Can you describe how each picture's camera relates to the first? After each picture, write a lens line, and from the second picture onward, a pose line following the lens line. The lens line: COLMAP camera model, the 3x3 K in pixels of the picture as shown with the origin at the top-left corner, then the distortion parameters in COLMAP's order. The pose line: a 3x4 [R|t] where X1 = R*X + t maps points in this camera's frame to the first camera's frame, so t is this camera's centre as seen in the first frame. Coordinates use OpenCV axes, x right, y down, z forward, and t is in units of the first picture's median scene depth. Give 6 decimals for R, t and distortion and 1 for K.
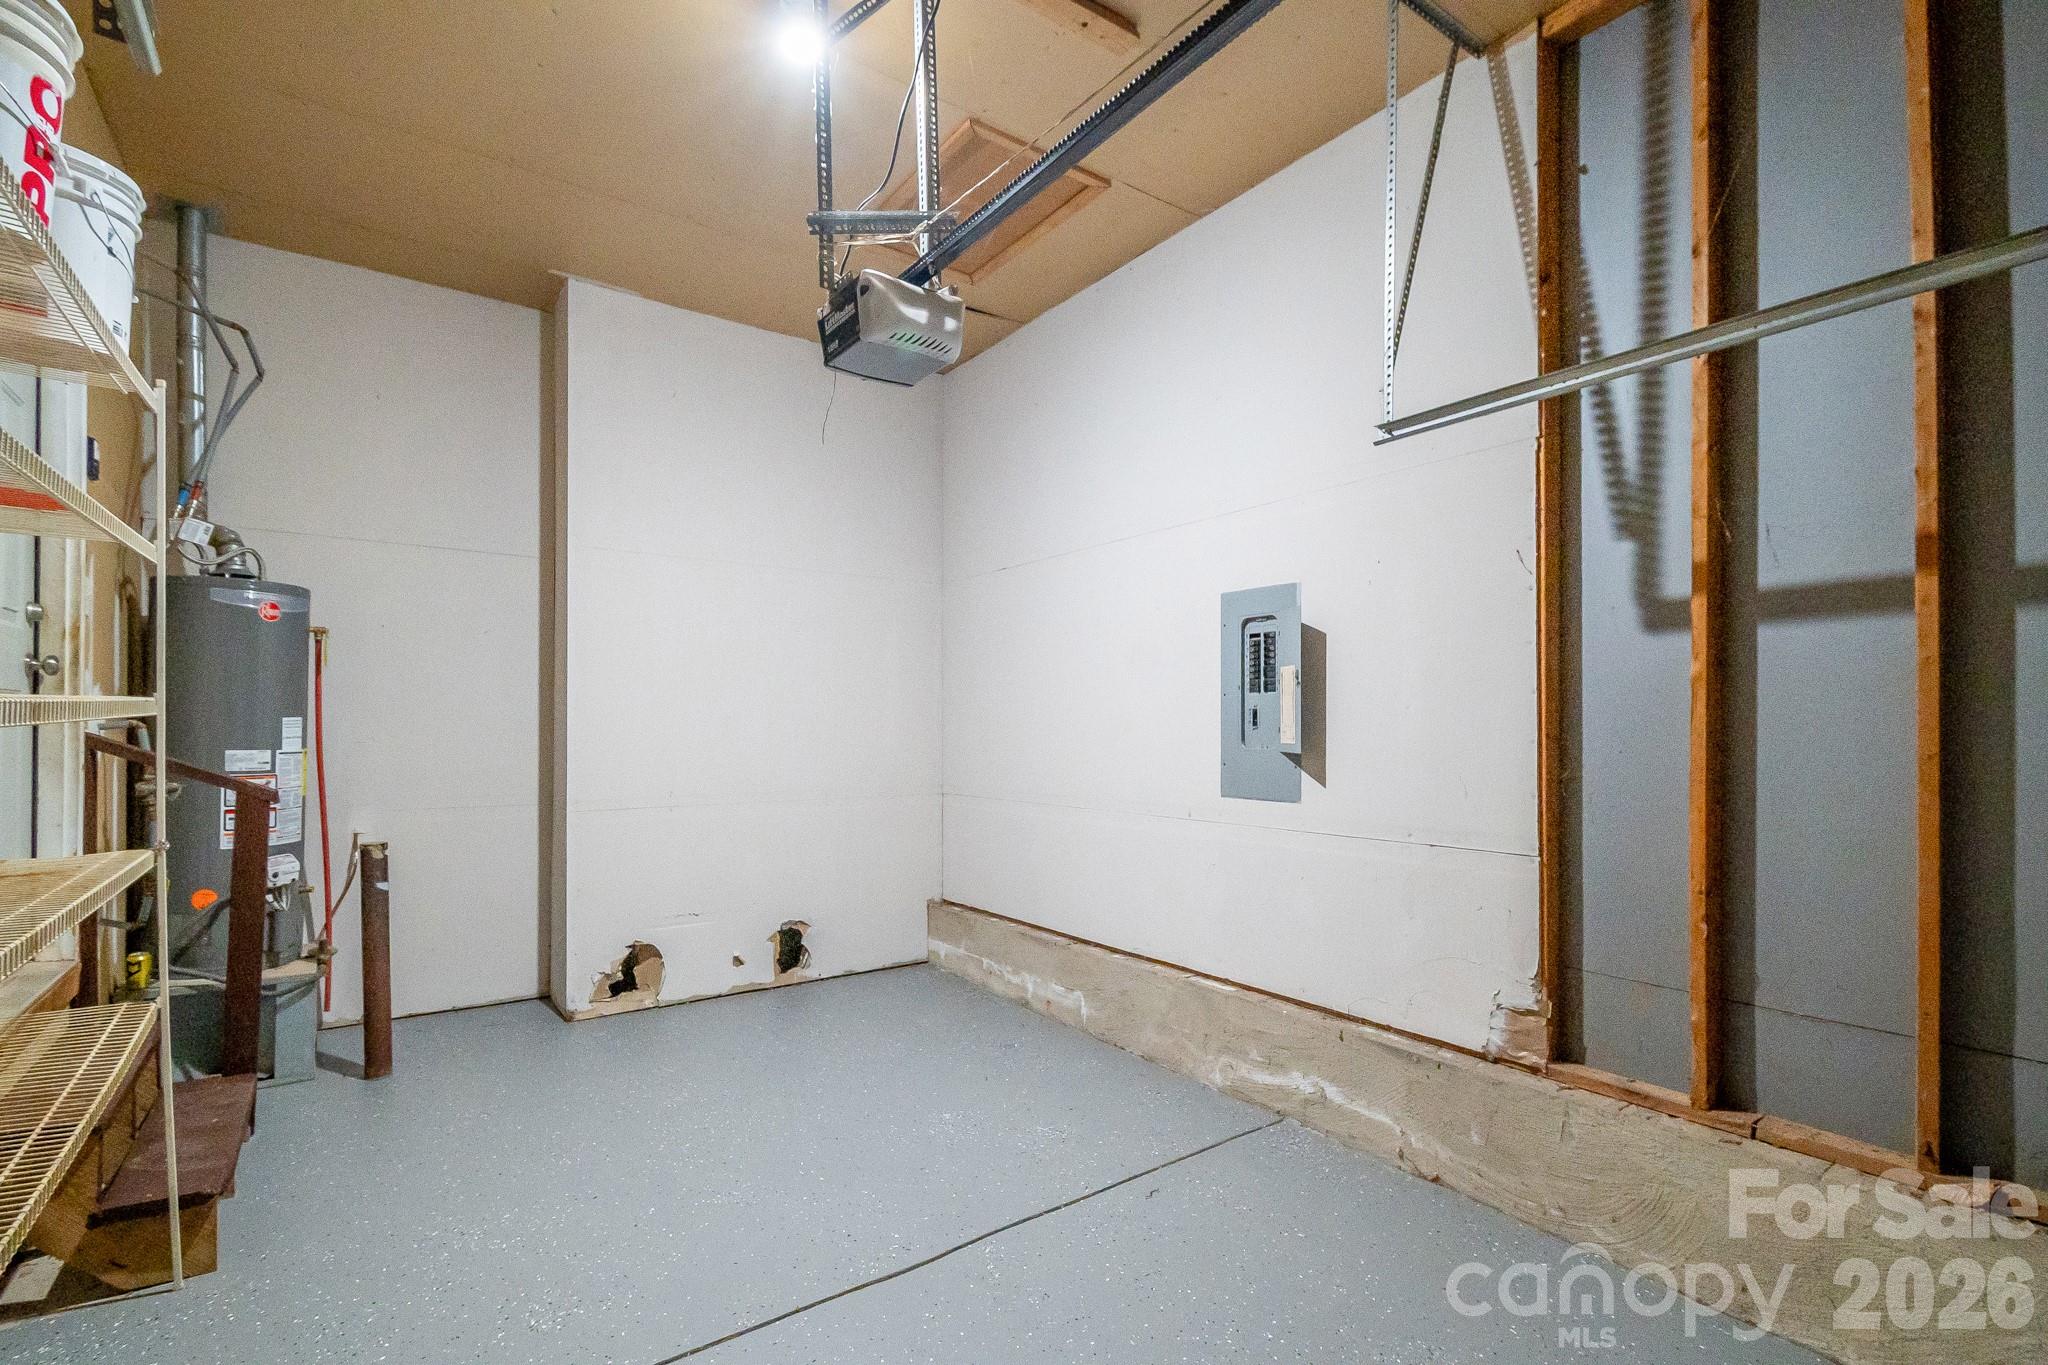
lens RADIAL K [[927.6, 0, 1026.6], [0, 927.6, 727.4], [0, 0, 1]] dist [0.012437, -0.002966]
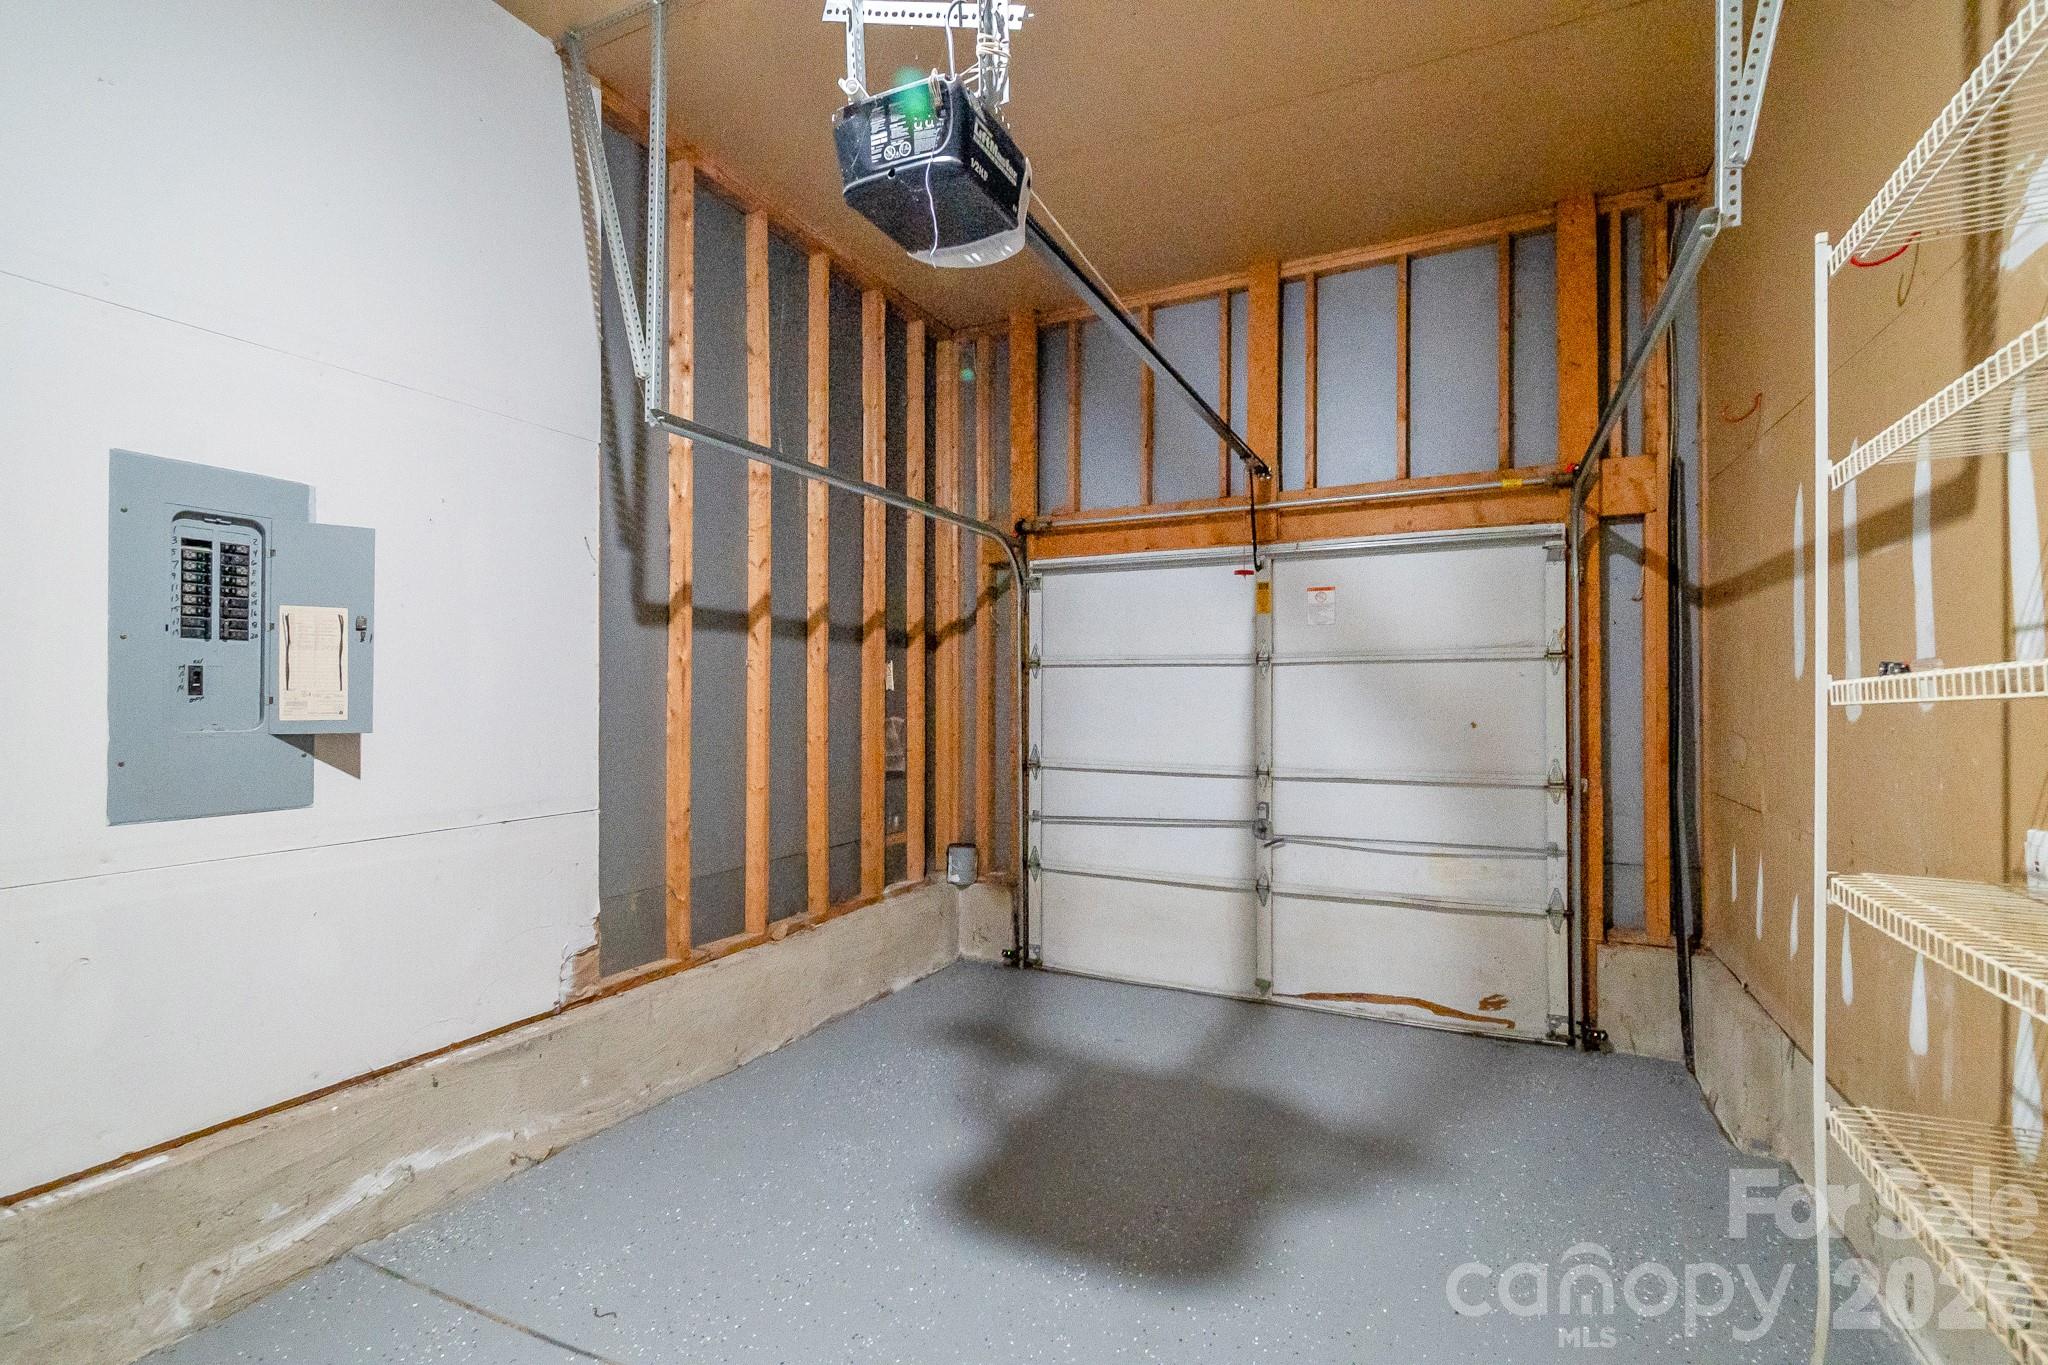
lens RADIAL K [[927.6, 0, 1040.1], [0, 927.6, 691.6], [0, 0, 1]] dist [0.012437, -0.002966]
pose [[-0.481439, 0.003266, 0.876473, -0.526512], [-0.003004, 0.999981, -0.005376, -0.001610], [-0.876474, -0.005221, -0.481420, 0.788058]]
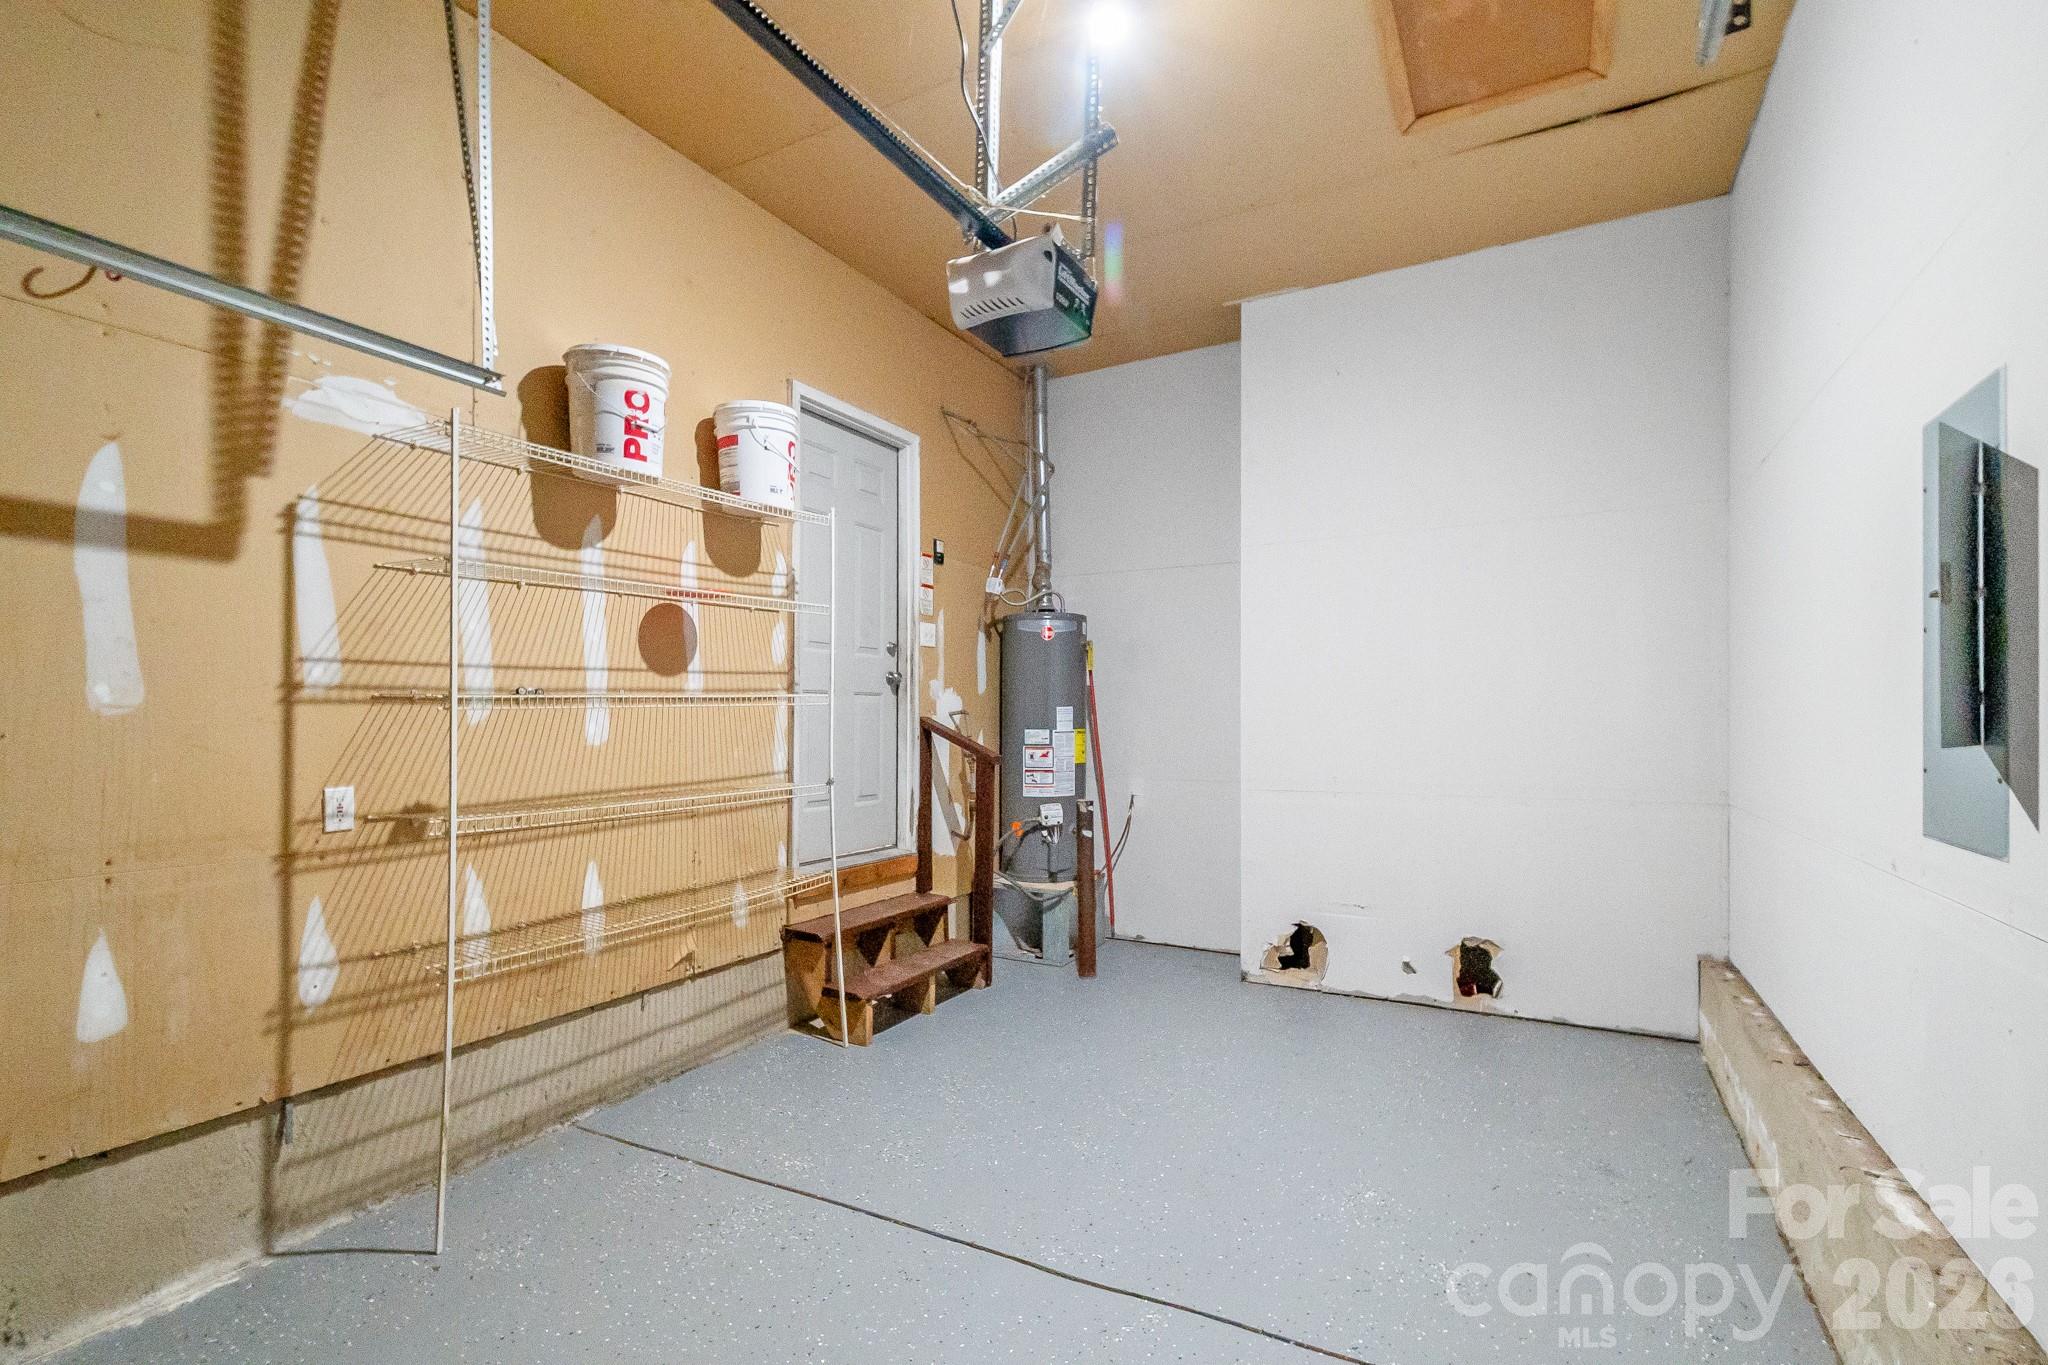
lens RADIAL K [[927.6, 0, 1042.5], [0, 927.6, 725.3], [0, 0, 1]] dist [0.012437, -0.002966]
pose [[0.438550, 0.001135, -0.898706, 0.452224], [0.004057, 0.999987, 0.003243, 0.012095], [0.898697, -0.005068, 0.438540, 0.358399]]
